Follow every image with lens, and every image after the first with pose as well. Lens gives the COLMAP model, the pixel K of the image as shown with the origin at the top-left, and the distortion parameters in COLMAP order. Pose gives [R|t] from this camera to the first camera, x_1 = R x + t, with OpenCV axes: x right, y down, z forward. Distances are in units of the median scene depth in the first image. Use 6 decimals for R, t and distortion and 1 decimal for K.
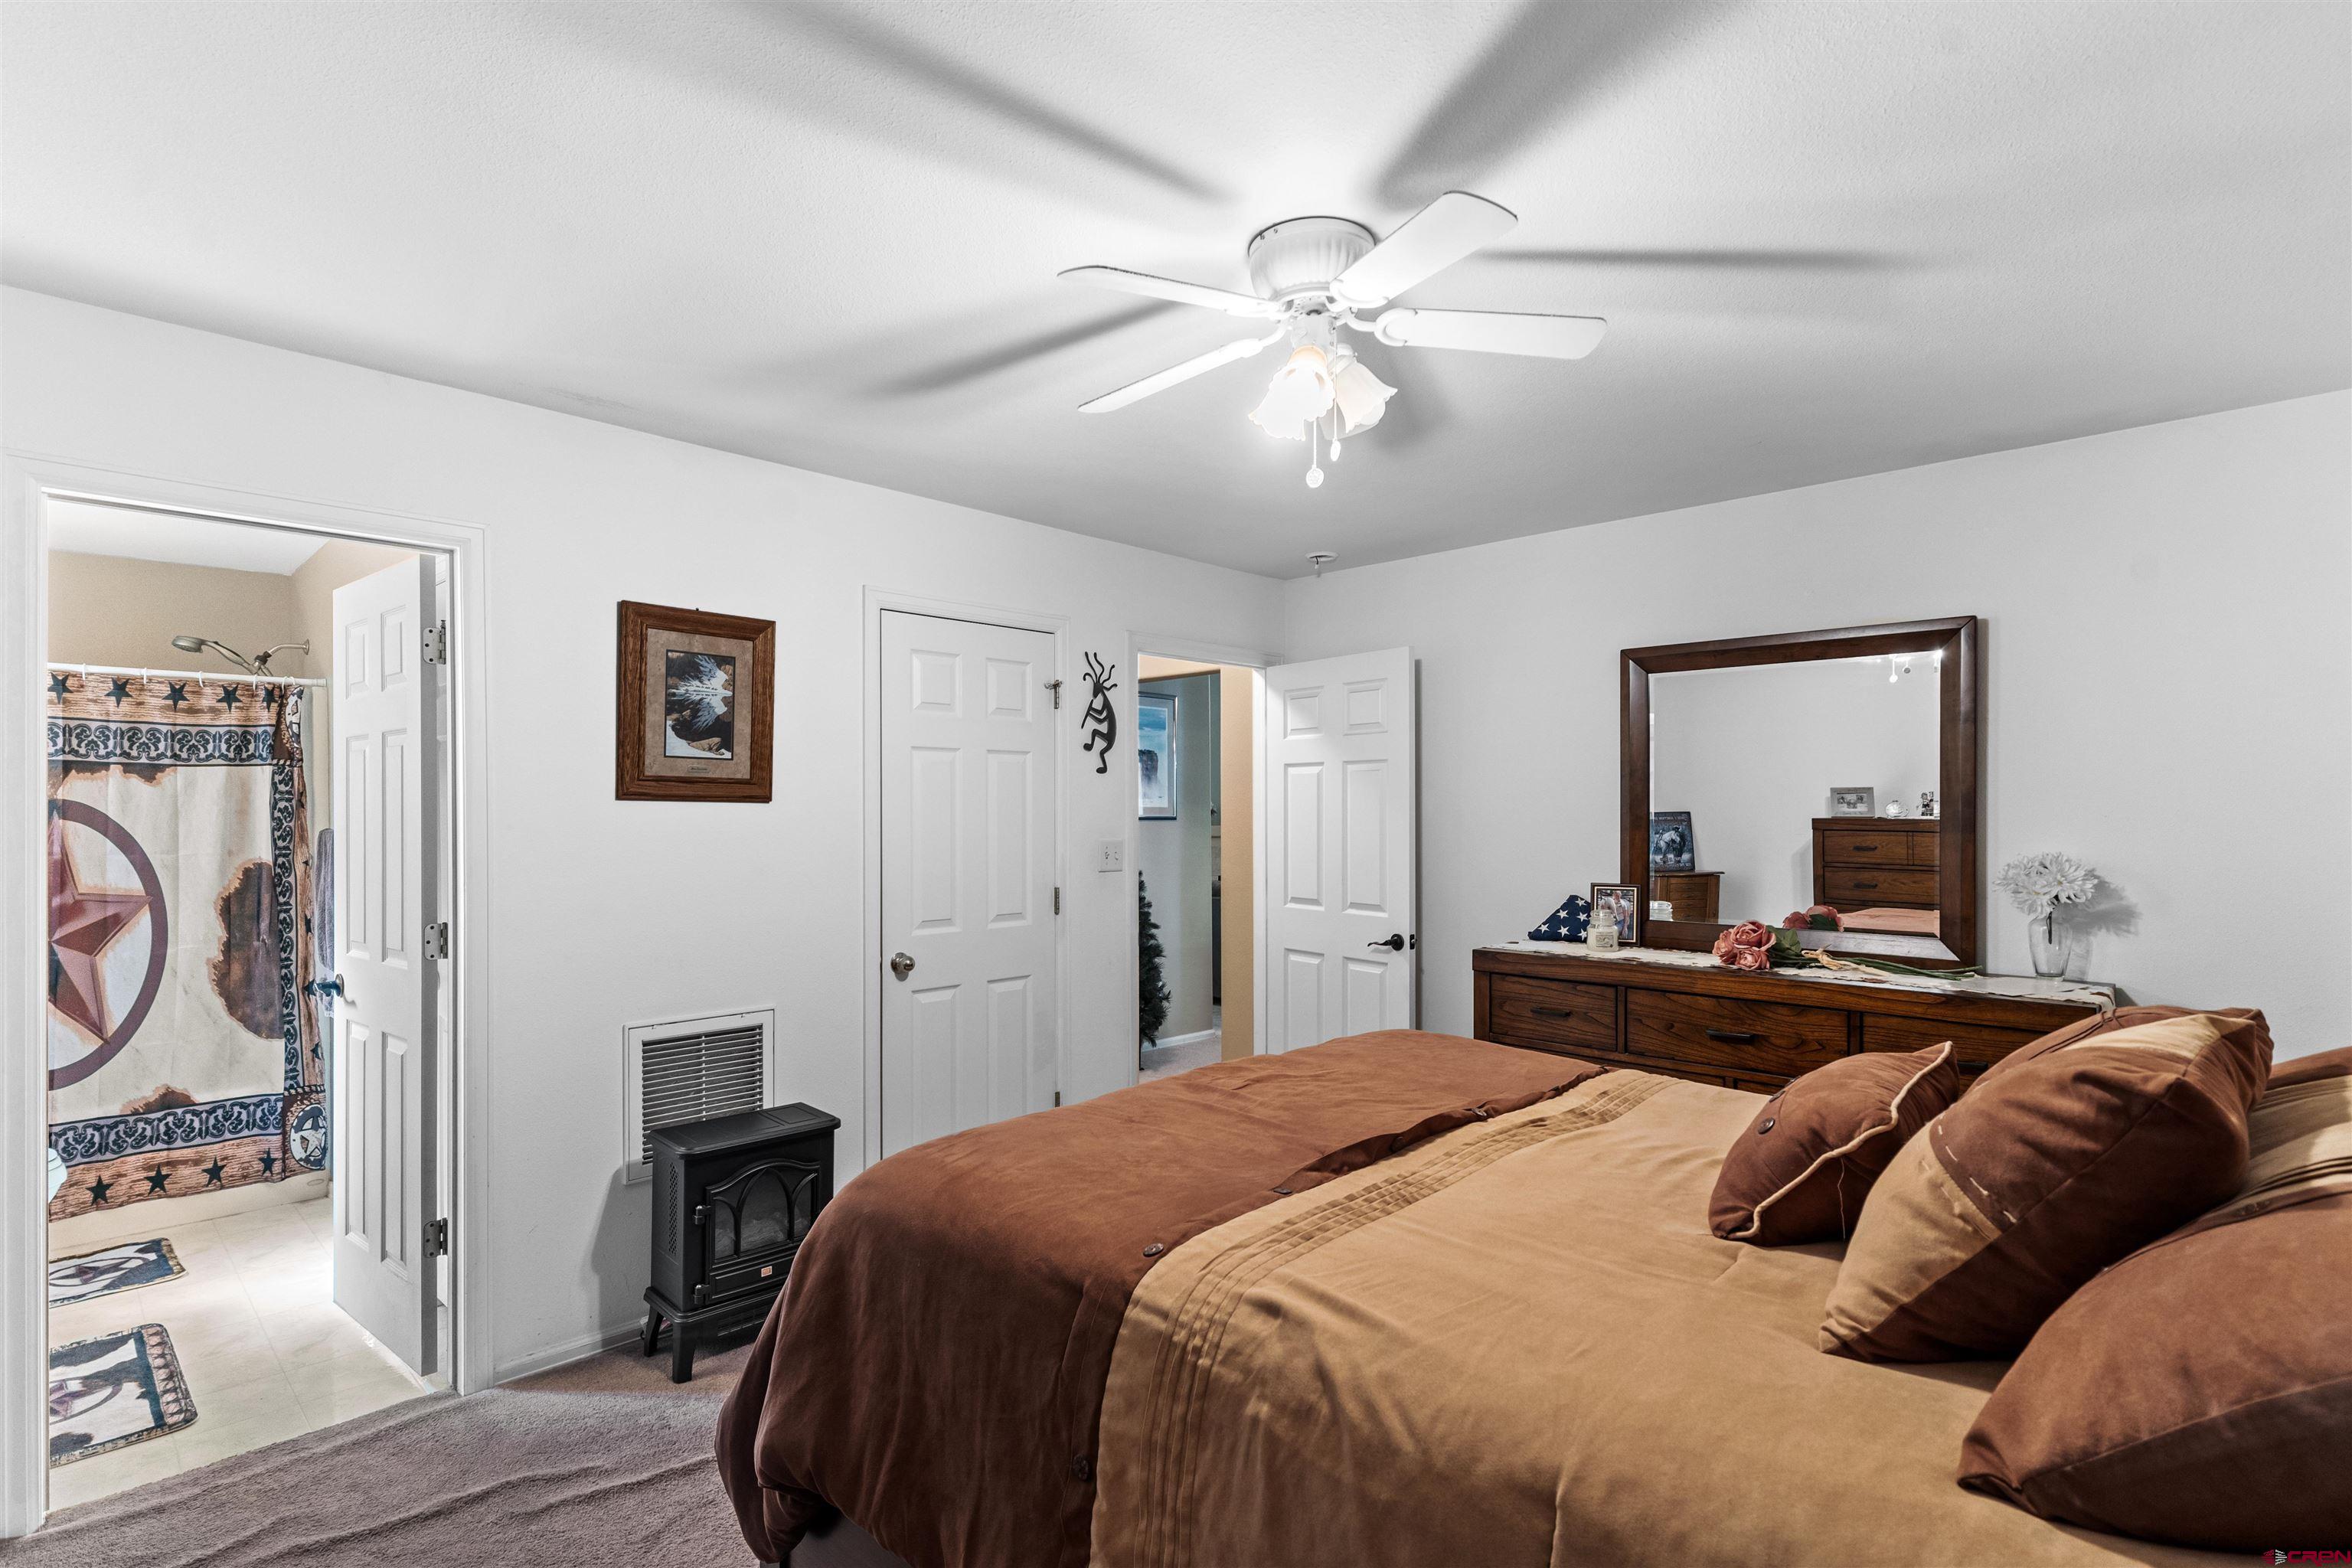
lens RADIAL K [[1149.6, 0, 1192.1], [0, 1149.6, 827.6], [0, 0, 1]] dist [0.004012, -0.001292]
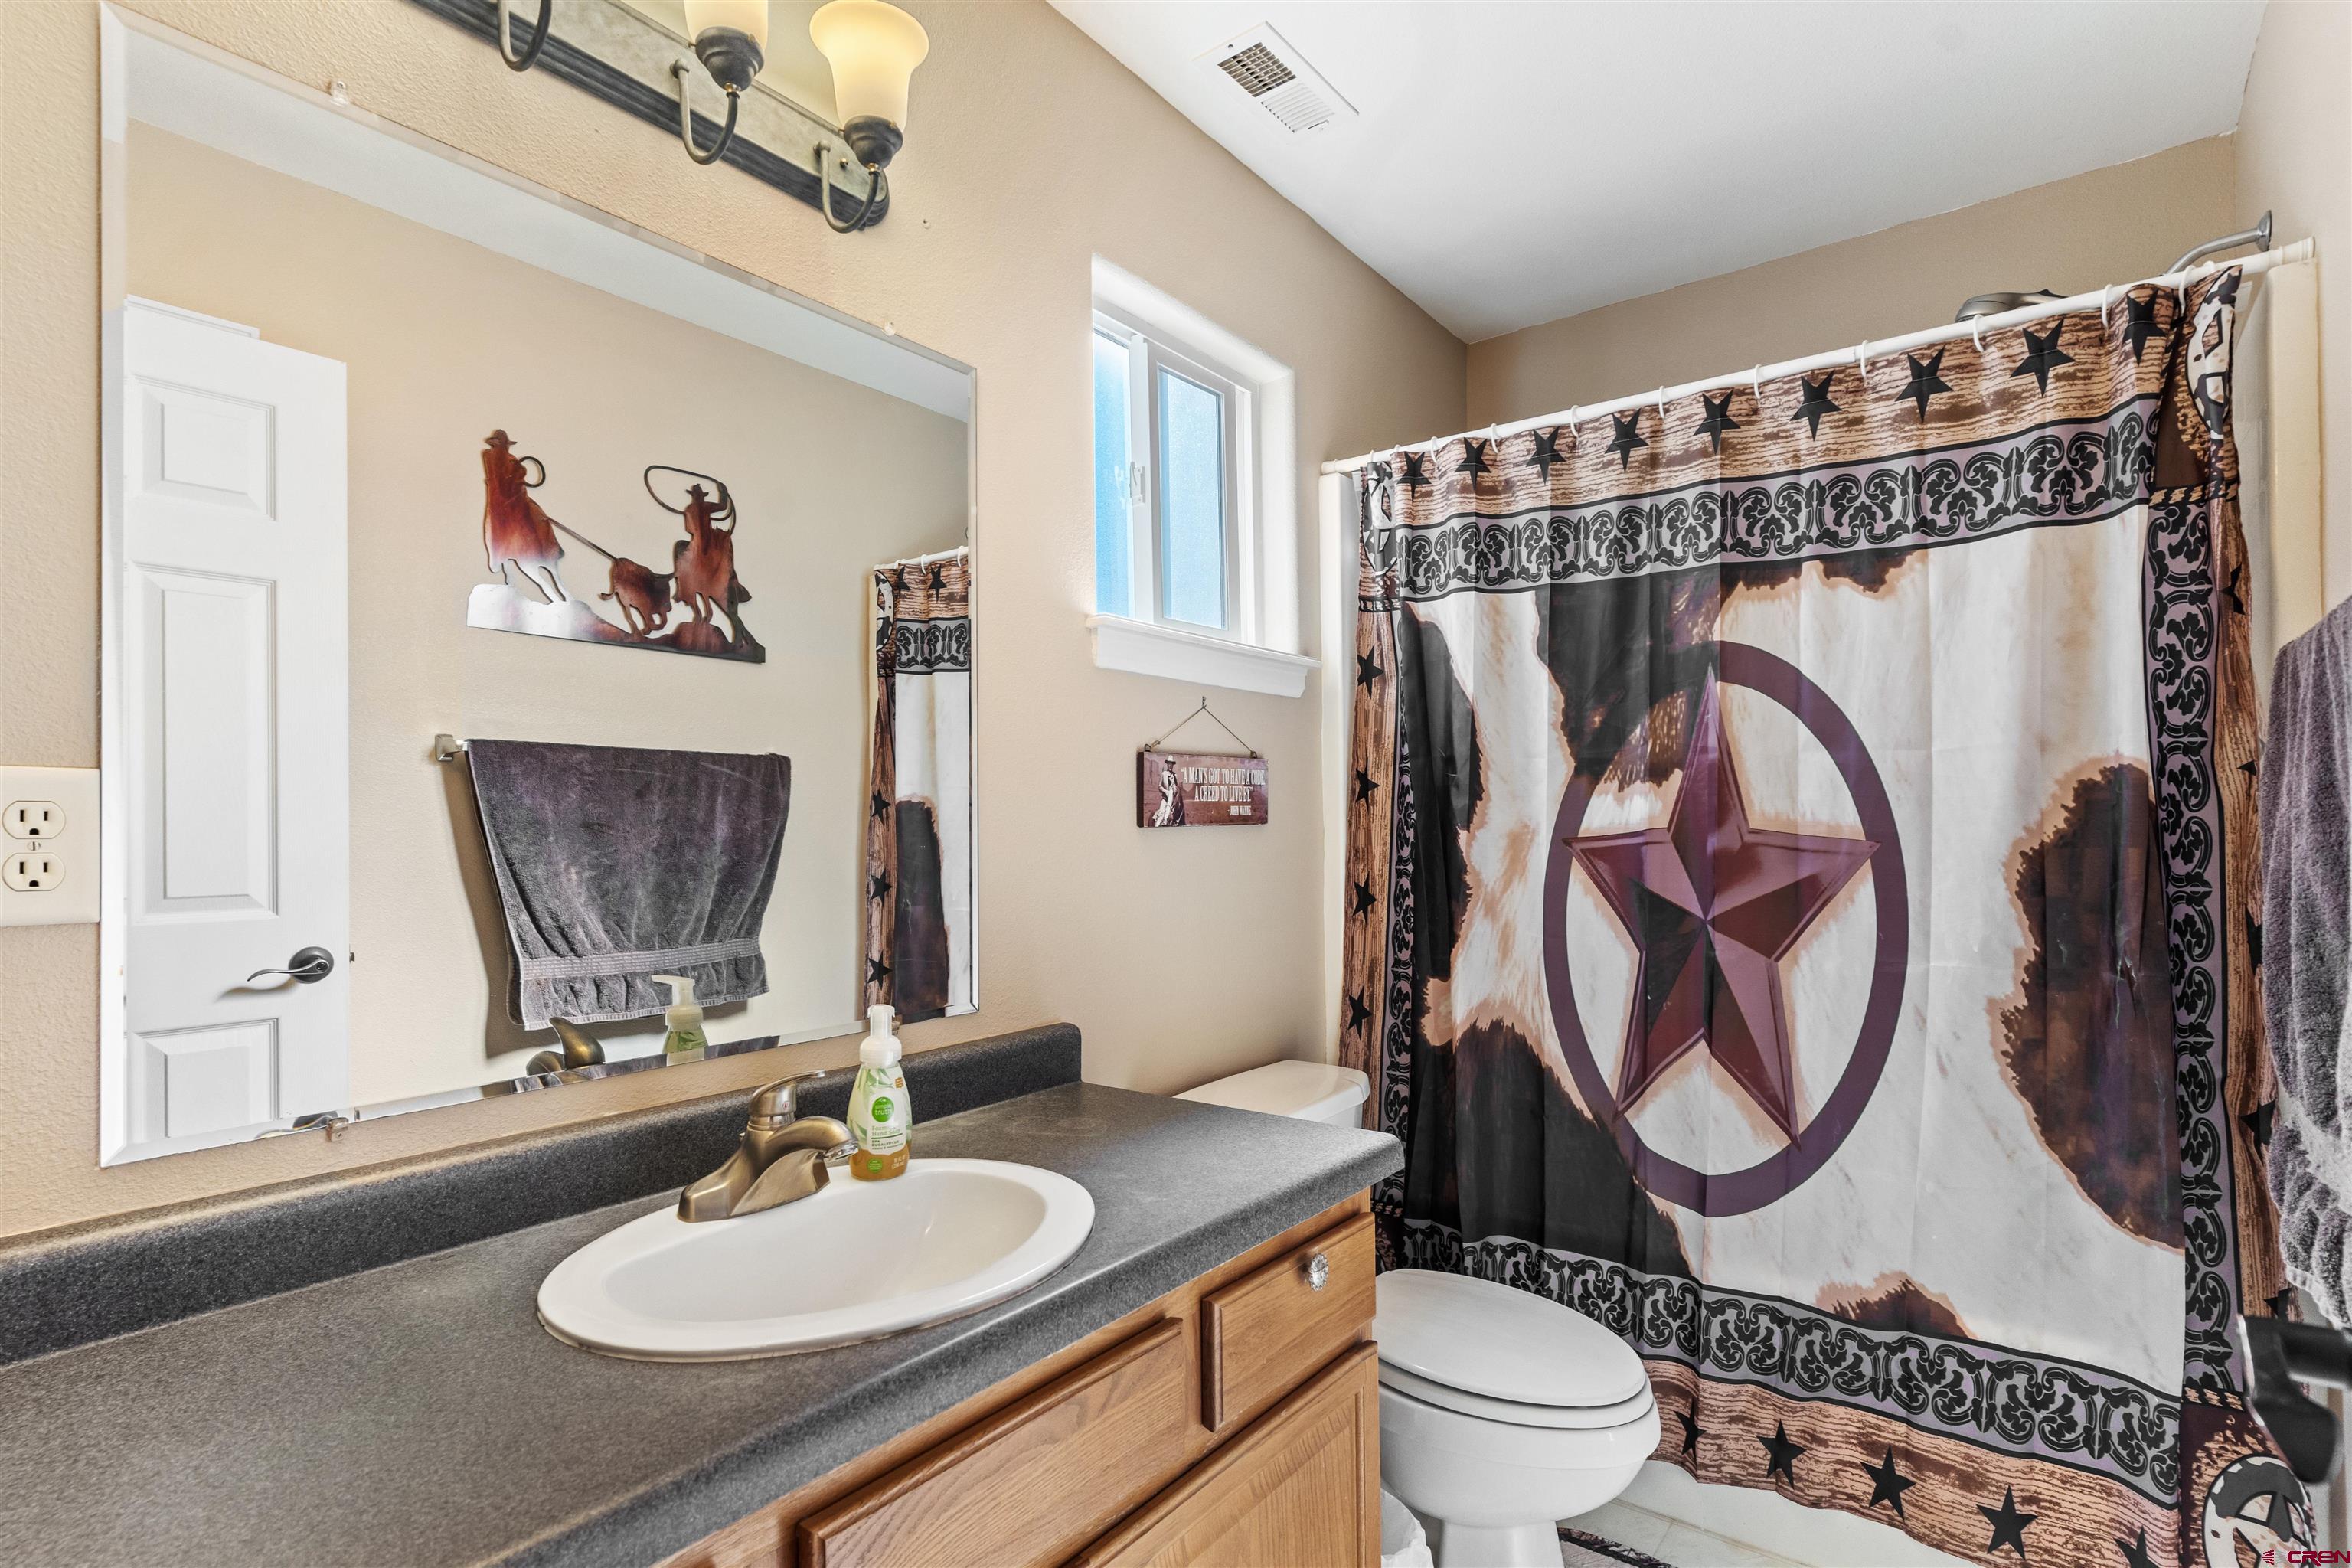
lens RADIAL K [[1149.6, 0, 1169.8], [0, 1149.6, 808.1], [0, 0, 1]] dist [0.004012, -0.001292]
pose [[0.119221, -0.004048, -0.992859, -0.474853], [-0.002975, 0.999986, -0.004434, 0.047482], [0.992863, 0.003483, 0.119208, 0.652835]]
